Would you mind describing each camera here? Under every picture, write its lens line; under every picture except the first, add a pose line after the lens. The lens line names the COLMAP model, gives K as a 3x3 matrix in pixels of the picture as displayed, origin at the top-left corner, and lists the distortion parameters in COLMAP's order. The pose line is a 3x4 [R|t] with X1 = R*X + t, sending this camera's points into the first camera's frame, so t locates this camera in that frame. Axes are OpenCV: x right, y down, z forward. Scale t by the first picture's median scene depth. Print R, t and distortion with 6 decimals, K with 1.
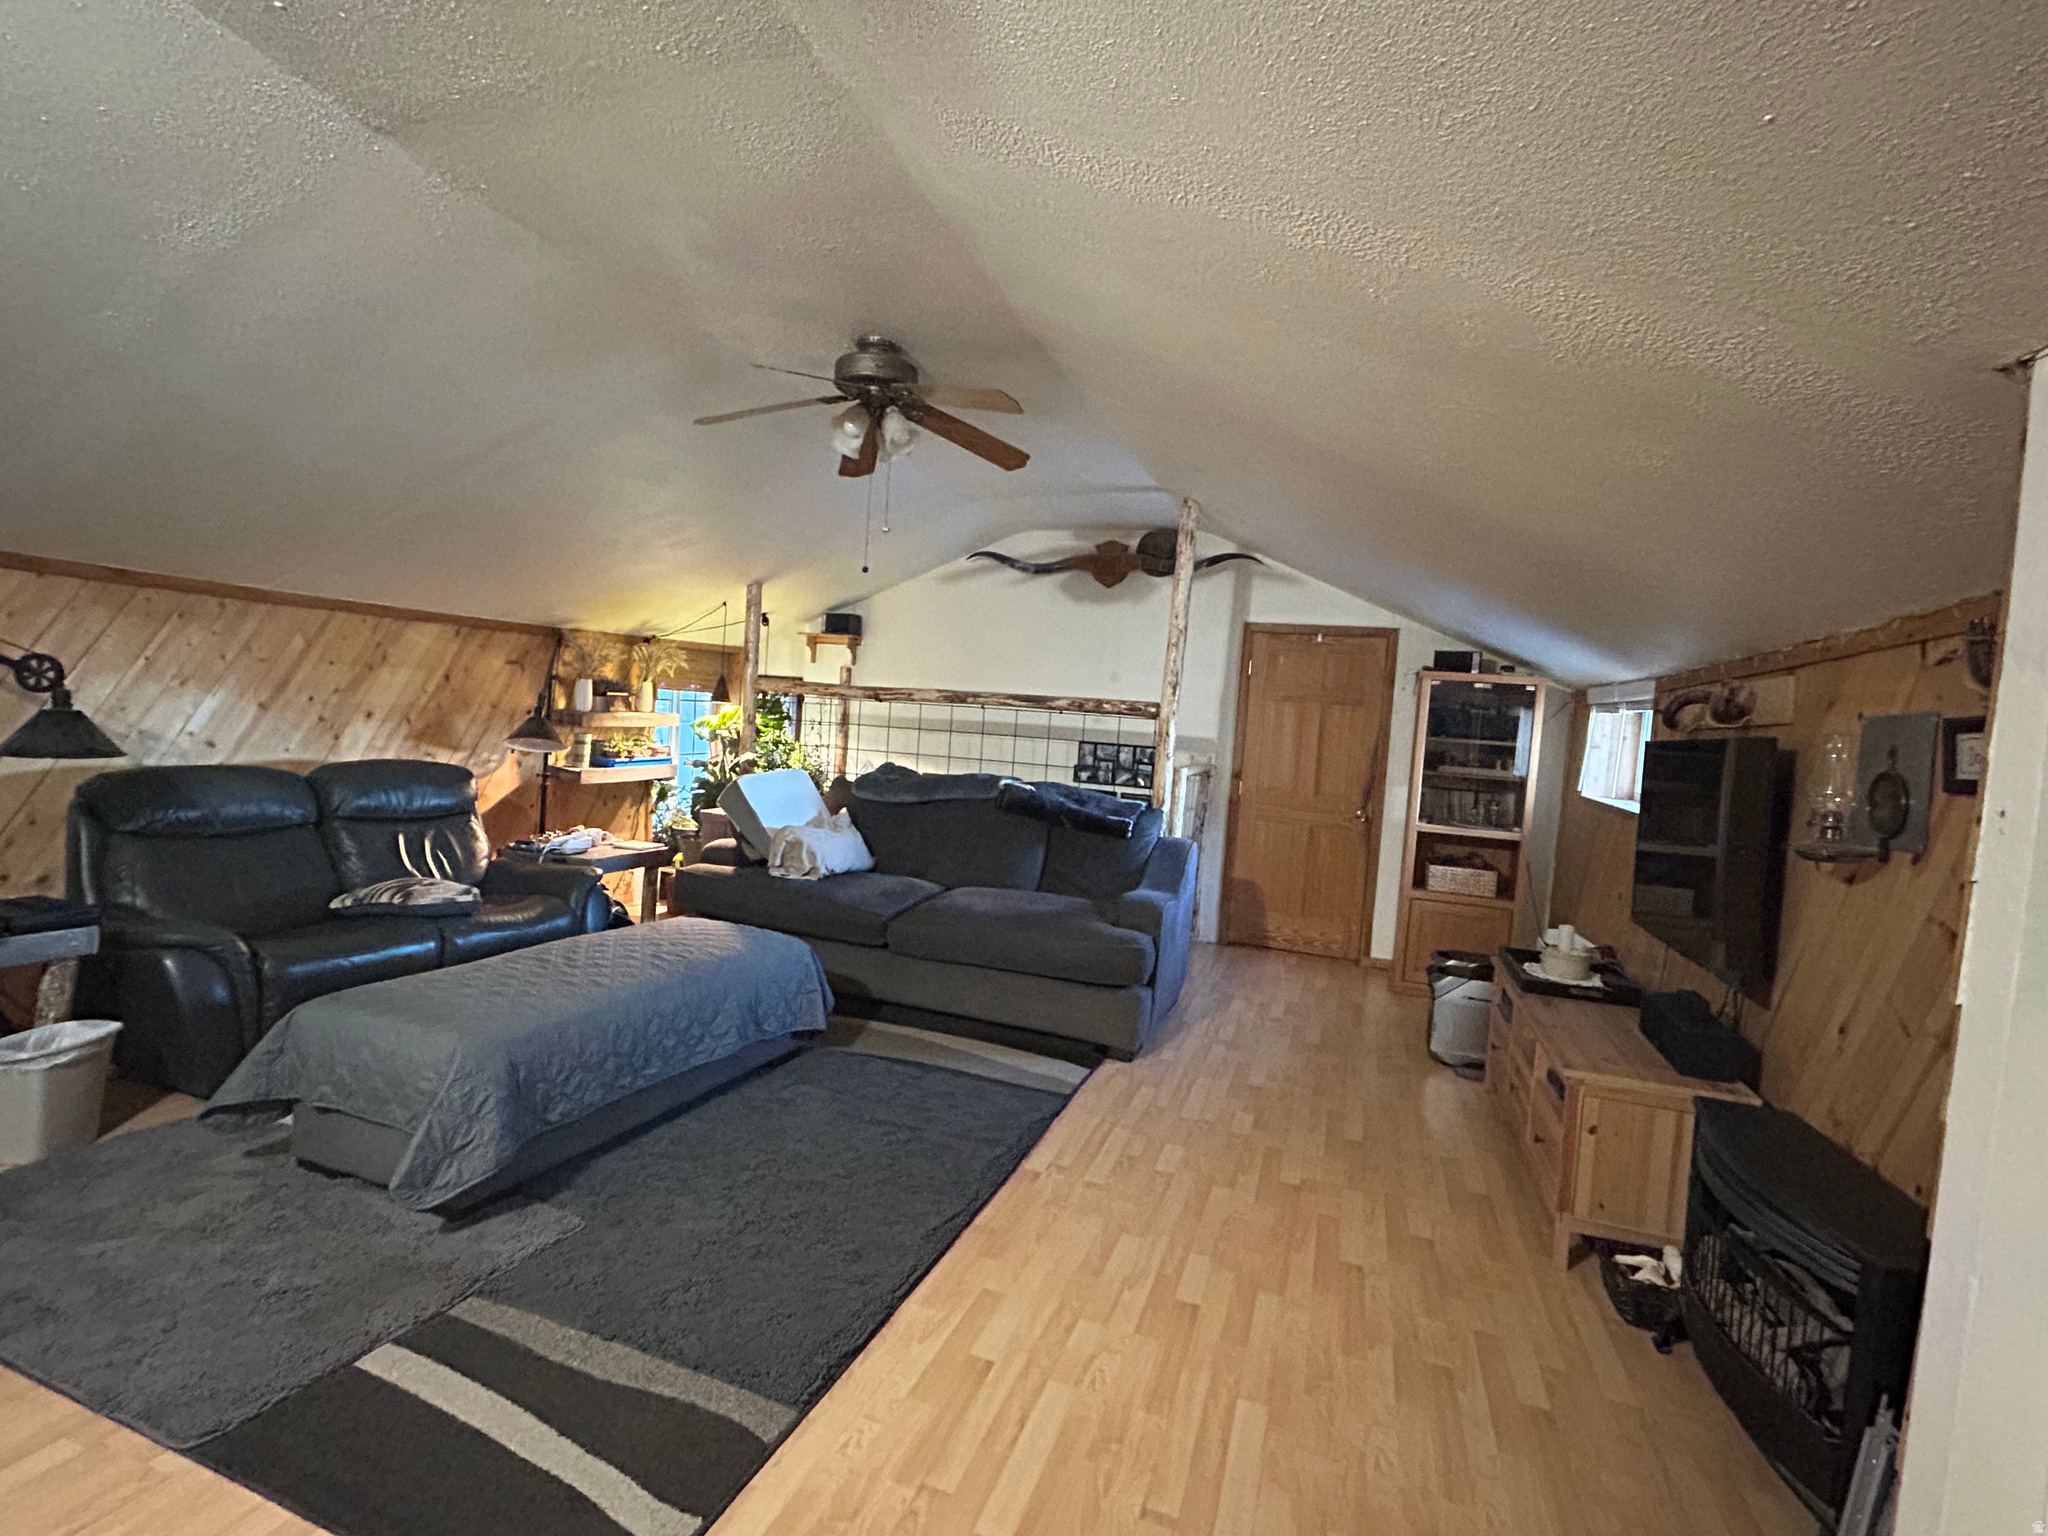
lens RADIAL K [[959.7, 0, 1024.0], [0, 959.7, 768.0], [0, 0, 1]] dist [0.001155, -0.000673]
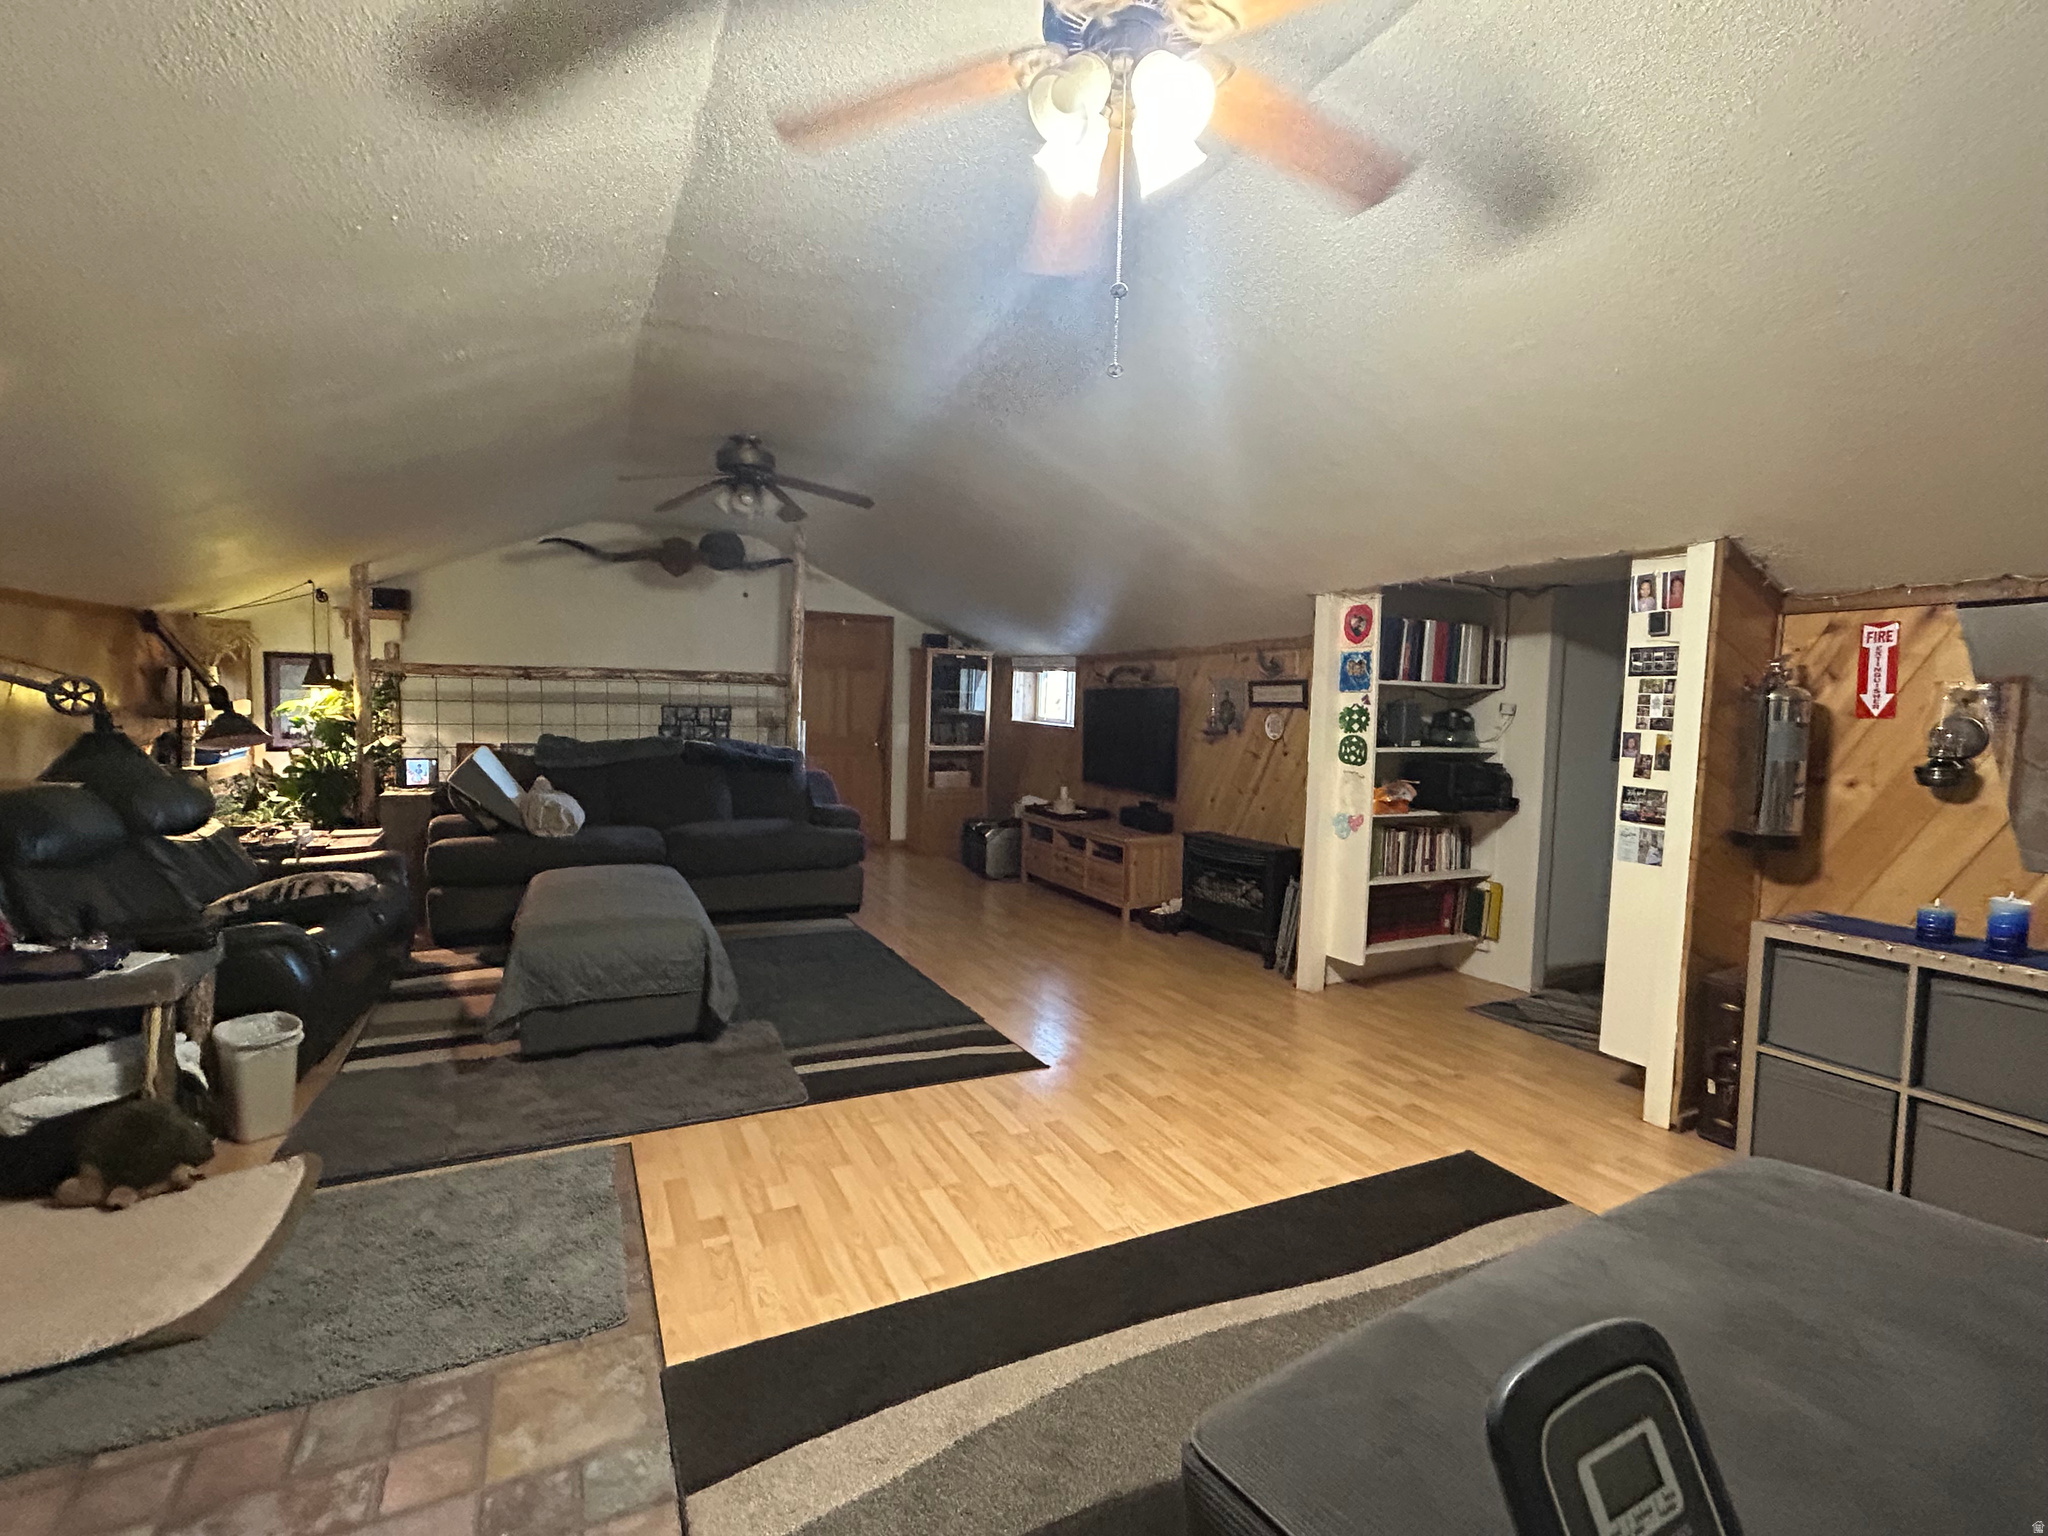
lens RADIAL K [[959.7, 0, 1024.0], [0, 959.7, 768.0], [0, 0, 1]] dist [0.001155, -0.000673]
pose [[0.700710, -0.102522, 0.706042, -0.536349], [0.061053, 0.994608, 0.083832, -0.025180], [-0.710829, -0.015636, 0.703191, -0.186061]]
